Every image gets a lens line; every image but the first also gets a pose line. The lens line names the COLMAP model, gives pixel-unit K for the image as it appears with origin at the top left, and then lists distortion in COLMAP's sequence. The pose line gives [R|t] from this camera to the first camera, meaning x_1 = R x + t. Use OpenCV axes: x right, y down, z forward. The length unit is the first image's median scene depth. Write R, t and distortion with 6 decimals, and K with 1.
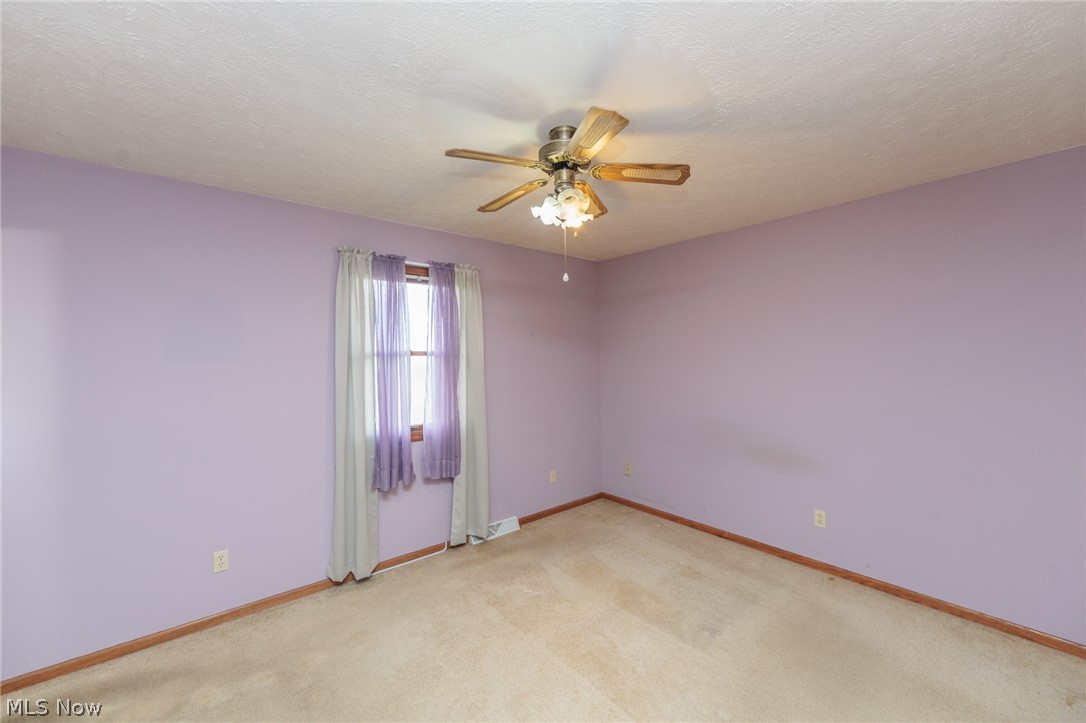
lens RADIAL K [[420.1, 0, 544.3], [0, 420.1, 358.0], [0, 0, 1]] dist [-0.001650, 0.000209]
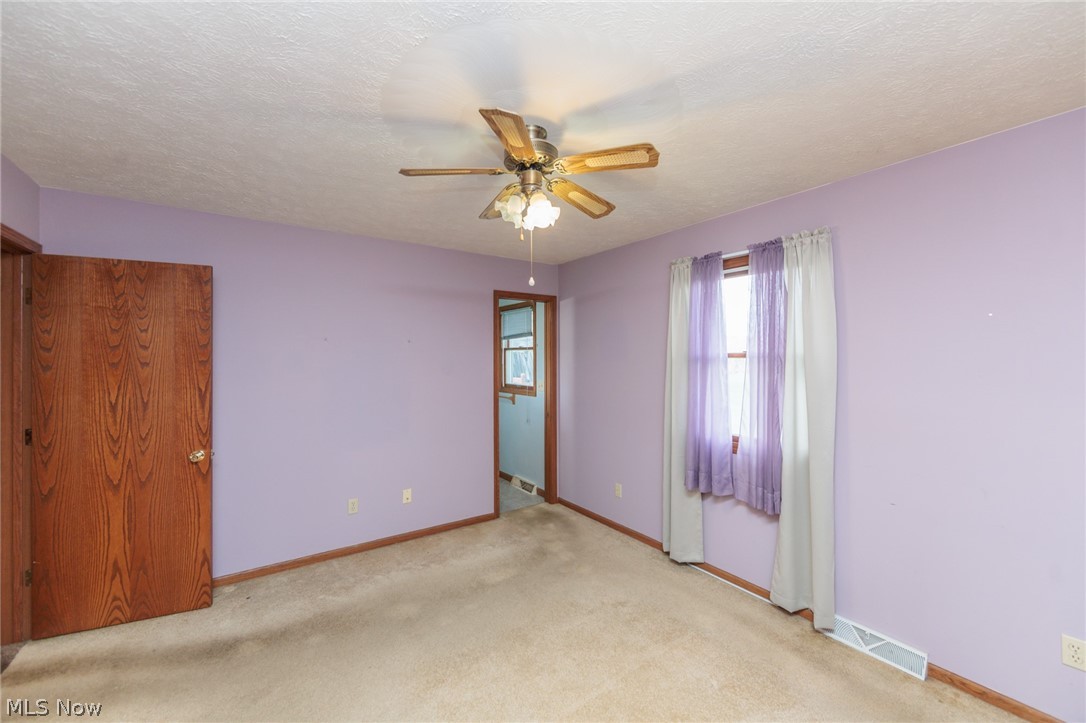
lens RADIAL K [[420.1, 0, 544.3], [0, 420.1, 358.0], [0, 0, 1]] dist [-0.001650, 0.000209]
pose [[-0.074647, 0.015364, -0.997092, 0.620588], [-0.002167, 0.999876, 0.015570, -0.018801], [0.997208, 0.003323, -0.074604, 0.671812]]
